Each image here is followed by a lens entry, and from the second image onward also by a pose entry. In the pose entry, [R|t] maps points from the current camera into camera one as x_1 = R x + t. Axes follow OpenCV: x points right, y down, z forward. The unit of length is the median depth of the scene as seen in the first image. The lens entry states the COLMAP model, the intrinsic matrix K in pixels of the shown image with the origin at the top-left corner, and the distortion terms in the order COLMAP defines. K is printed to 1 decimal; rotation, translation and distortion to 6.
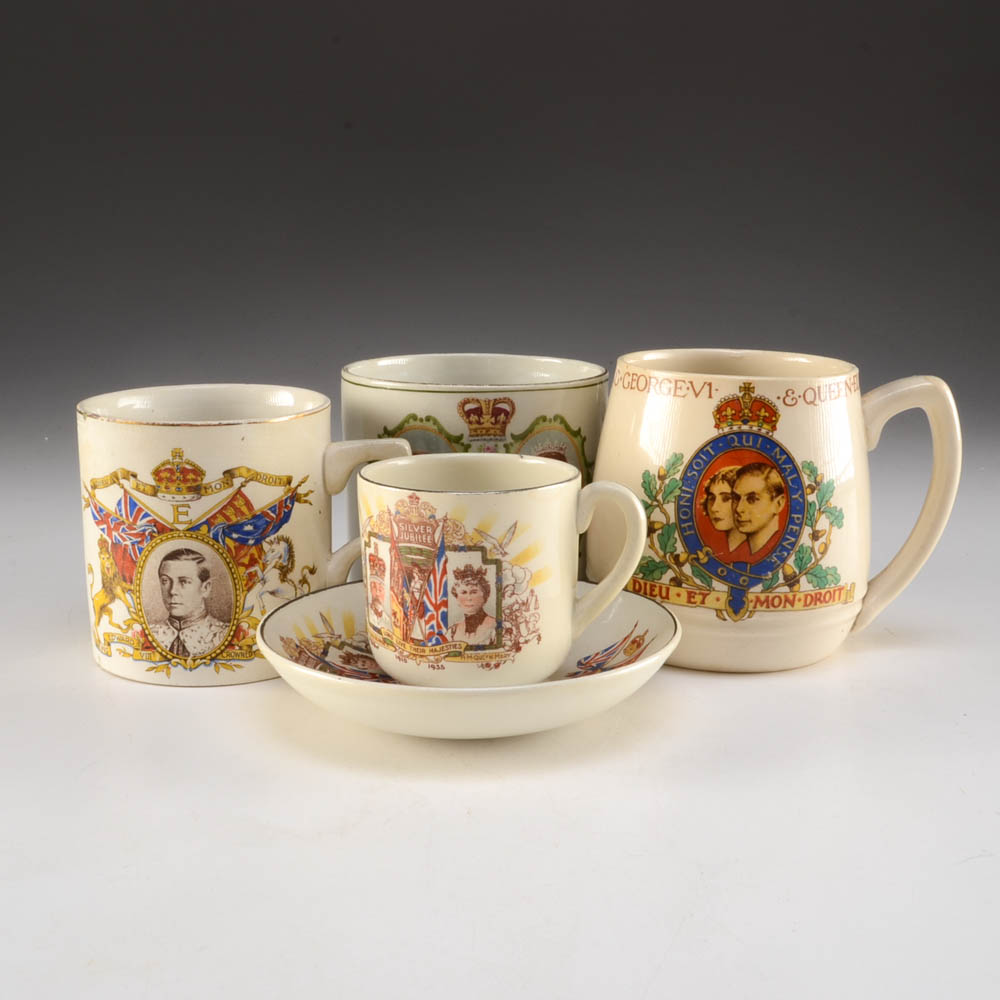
lens RADIAL K [[1296.2, 0, 510.8], [0, 1296.2, 499.9], [0, 0, 1]] dist [-0.058280, 0.000000]
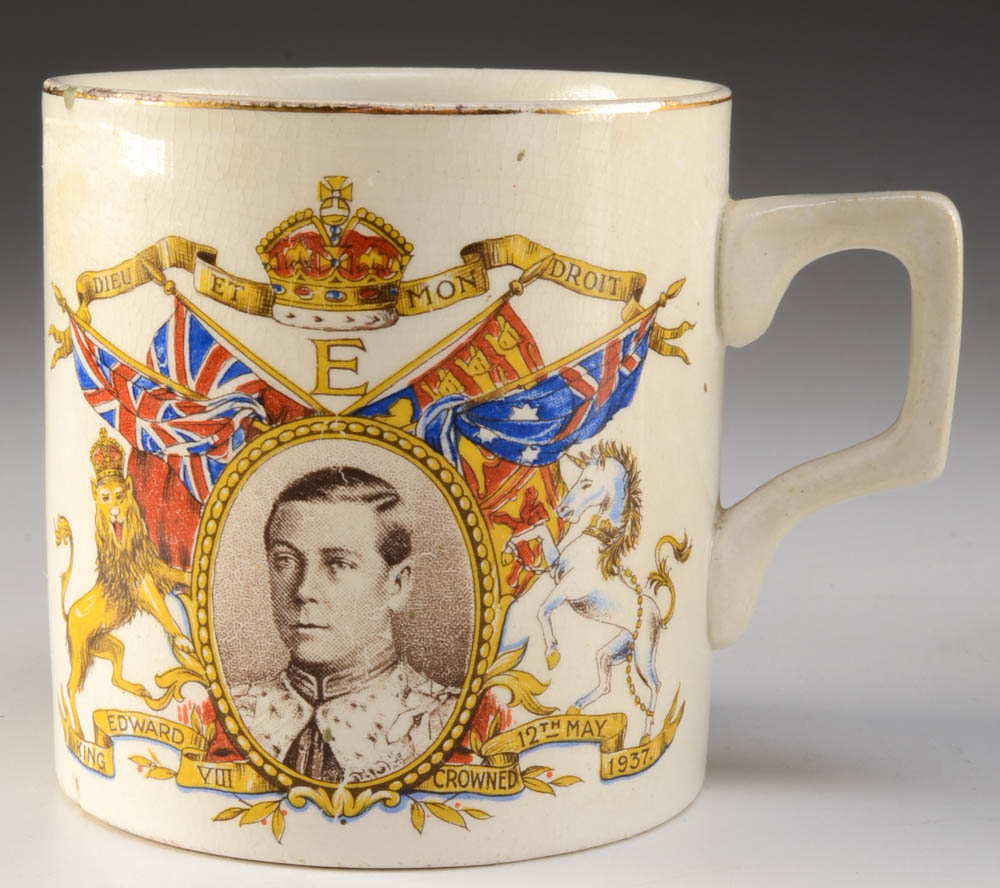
lens RADIAL K [[2309.1, 0, 497.2], [0, 2309.1, 440.5], [0, 0, 1]] dist [-0.011752, 0.000000]
pose [[0.997234, 0.019039, -0.071843, -0.162311], [-0.023864, 0.997473, -0.066919, 0.069611], [0.070388, 0.068449, 0.995169, 0.371285]]
